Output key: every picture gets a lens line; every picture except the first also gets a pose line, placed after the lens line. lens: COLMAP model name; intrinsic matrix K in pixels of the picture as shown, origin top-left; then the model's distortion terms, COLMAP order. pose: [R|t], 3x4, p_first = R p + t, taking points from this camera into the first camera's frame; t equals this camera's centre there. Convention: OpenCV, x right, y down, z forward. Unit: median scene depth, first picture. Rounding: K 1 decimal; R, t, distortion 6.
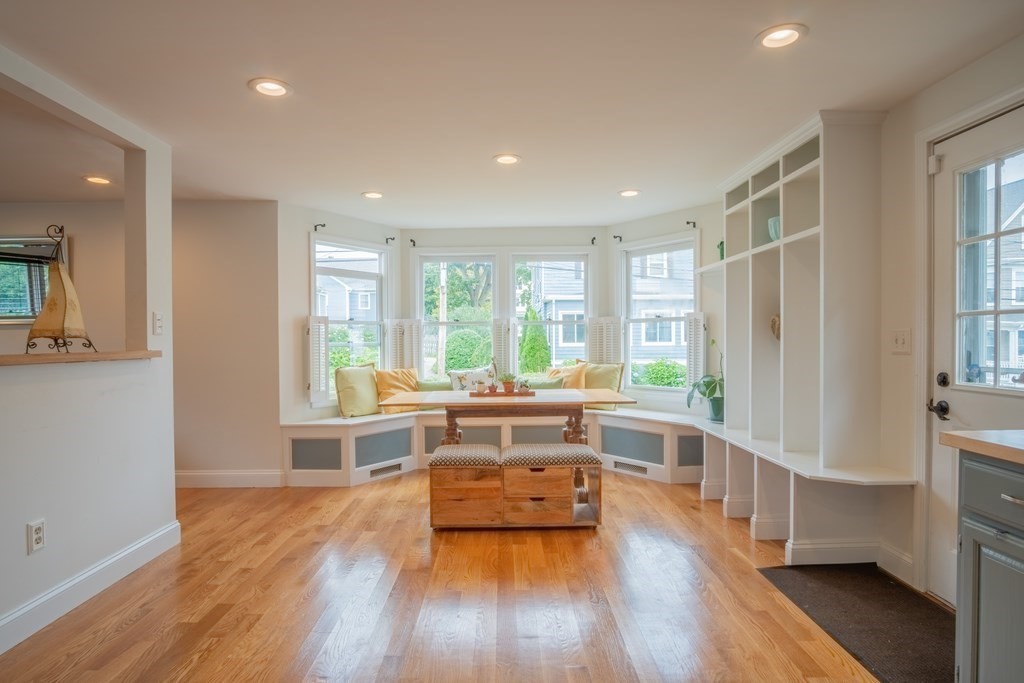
lens RADIAL K [[551.6, 0, 502.1], [0, 551.6, 344.4], [0, 0, 1]] dist [-0.032898, 0.009451]
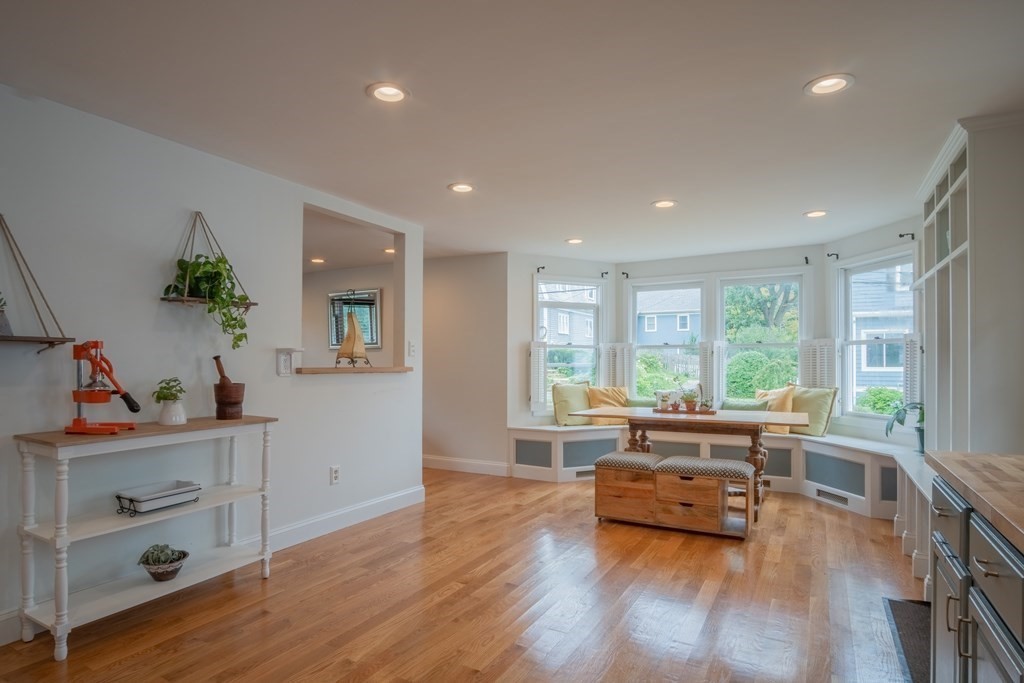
lens RADIAL K [[551.6, 0, 503.7], [0, 551.6, 357.4], [0, 0, 1]] dist [-0.032898, 0.009451]
pose [[0.867631, 0.003864, -0.497194, 0.239280], [-0.012131, 0.999837, -0.013400, 0.001587], [0.497061, 0.017658, 0.867536, -0.125378]]
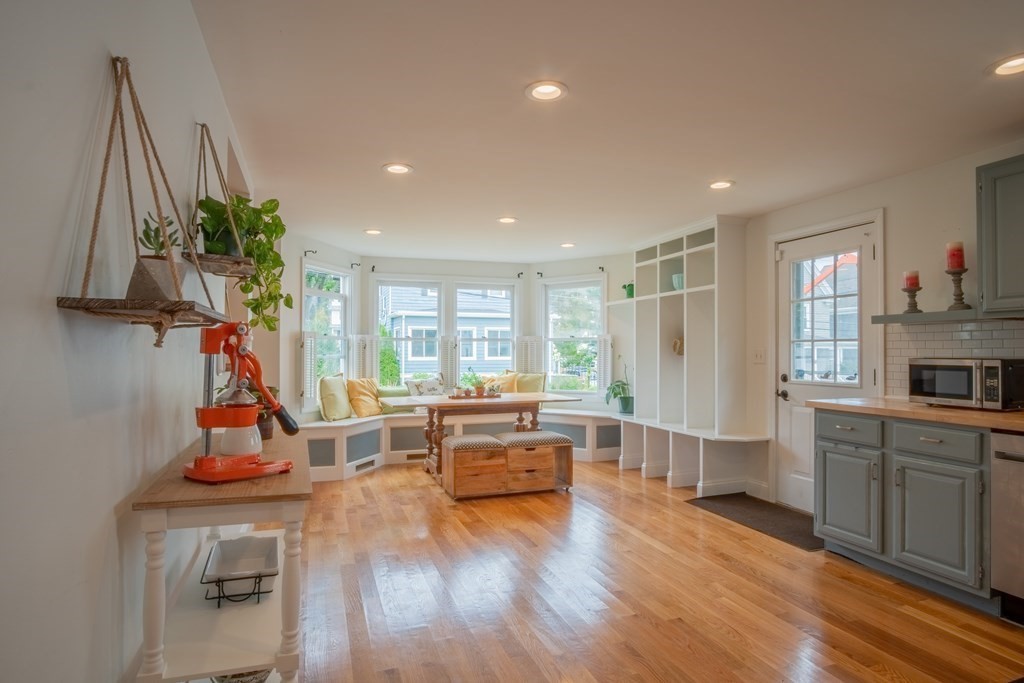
lens RADIAL K [[551.6, 0, 502.3], [0, 551.6, 344.2], [0, 0, 1]] dist [-0.032898, 0.009451]
pose [[0.946886, 0.012671, 0.321319, -0.360502], [-0.004055, 0.999614, -0.027470, 0.004516], [-0.321543, 0.024708, 0.946573, -0.224025]]
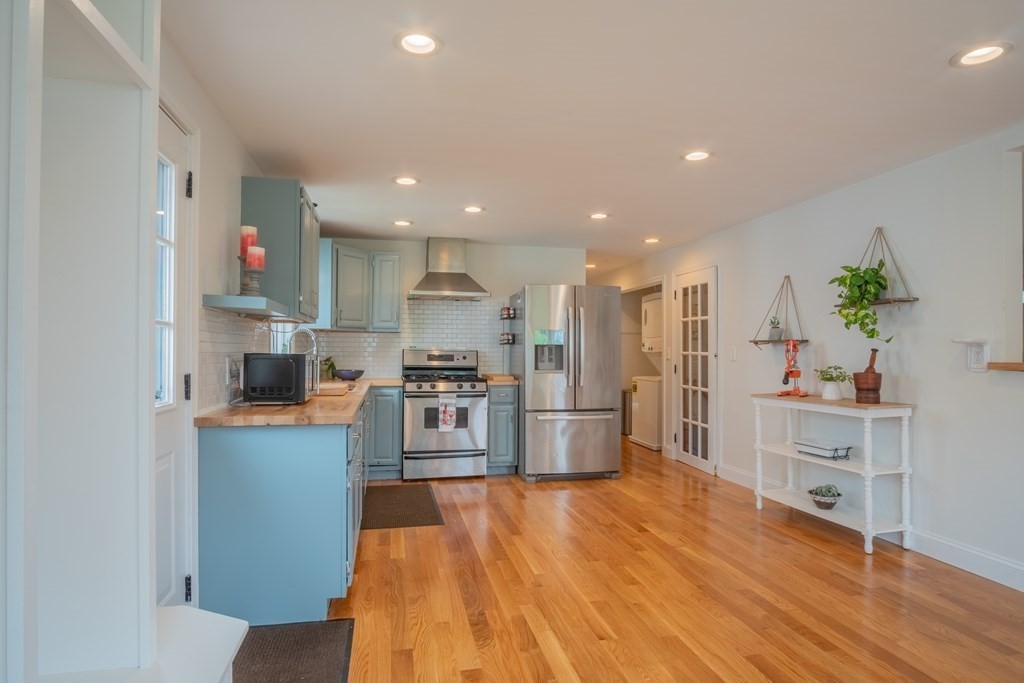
lens RADIAL K [[551.6, 0, 505.1], [0, 551.6, 350.1], [0, 0, 1]] dist [-0.032898, 0.009451]
pose [[-0.978825, 0.000209, -0.204700, 0.275872], [-0.002238, 0.999929, 0.011725, -0.012536], [0.204687, 0.011935, -0.978755, 0.980873]]
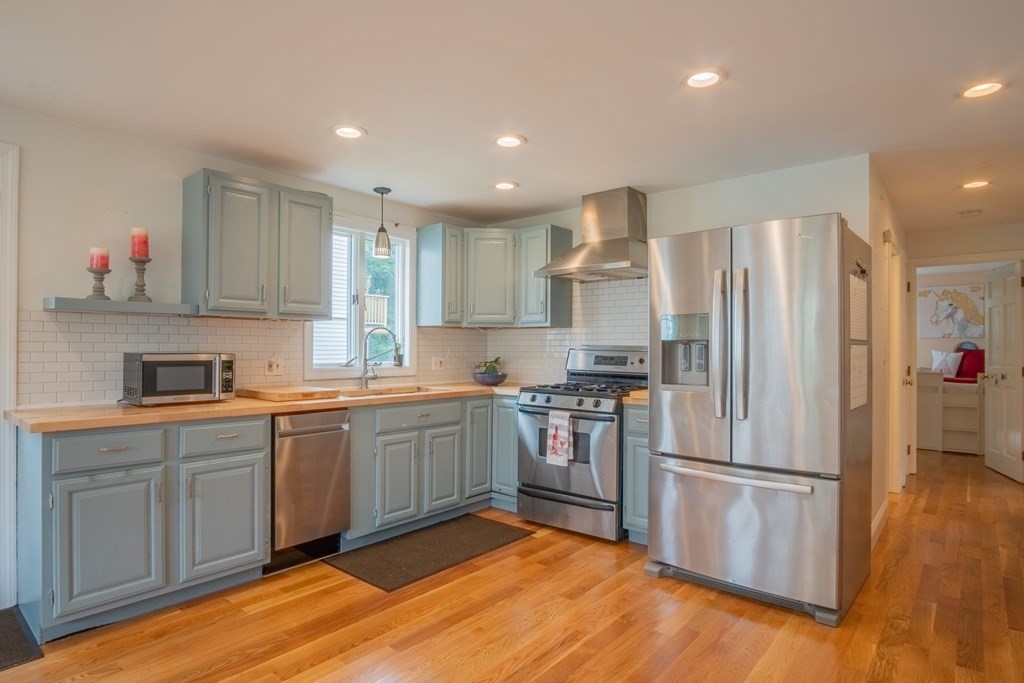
lens RADIAL K [[551.6, 0, 508.2], [0, 551.6, 346.0], [0, 0, 1]] dist [-0.032898, 0.009451]
pose [[-0.760257, 0.004549, 0.649606, -0.338452], [0.007074, 0.999974, 0.001276, -0.005932], [-0.649584, 0.005565, -0.760270, 0.479990]]
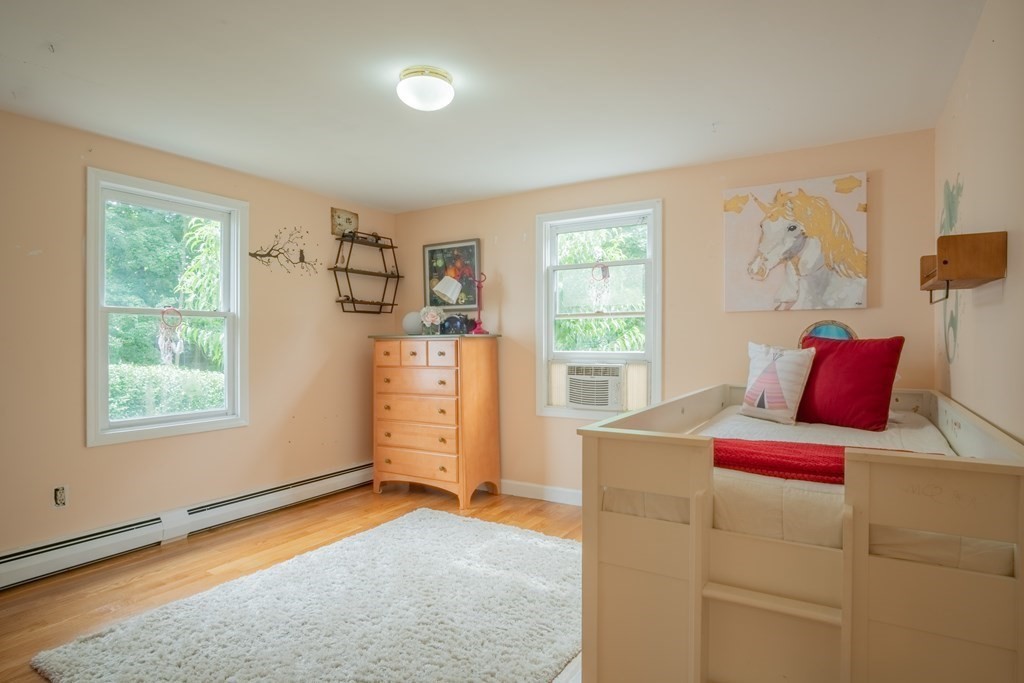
lens RADIAL K [[551.6, 0, 507.8], [0, 551.6, 341.0], [0, 0, 1]] dist [-0.032898, 0.009451]
pose [[-0.842672, 0.002099, 0.538424, -0.361687], [0.010695, 0.999860, 0.012841, 0.007059], [-0.538322, 0.016579, -0.842576, -1.109160]]
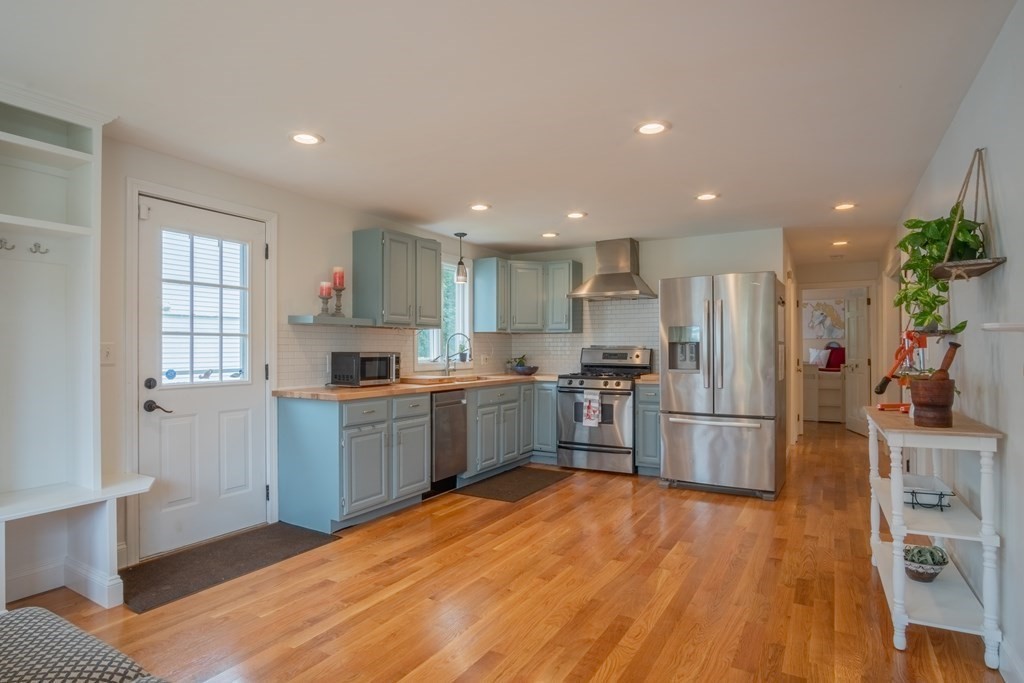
lens RADIAL K [[551.6, 0, 507.5], [0, 551.6, 344.8], [0, 0, 1]] dist [-0.032898, 0.009451]
pose [[-0.858729, 0.010165, 0.512329, -0.328585], [0.011602, 0.999933, -0.000393, -0.009109], [-0.512298, 0.005607, -0.858789, 0.965845]]
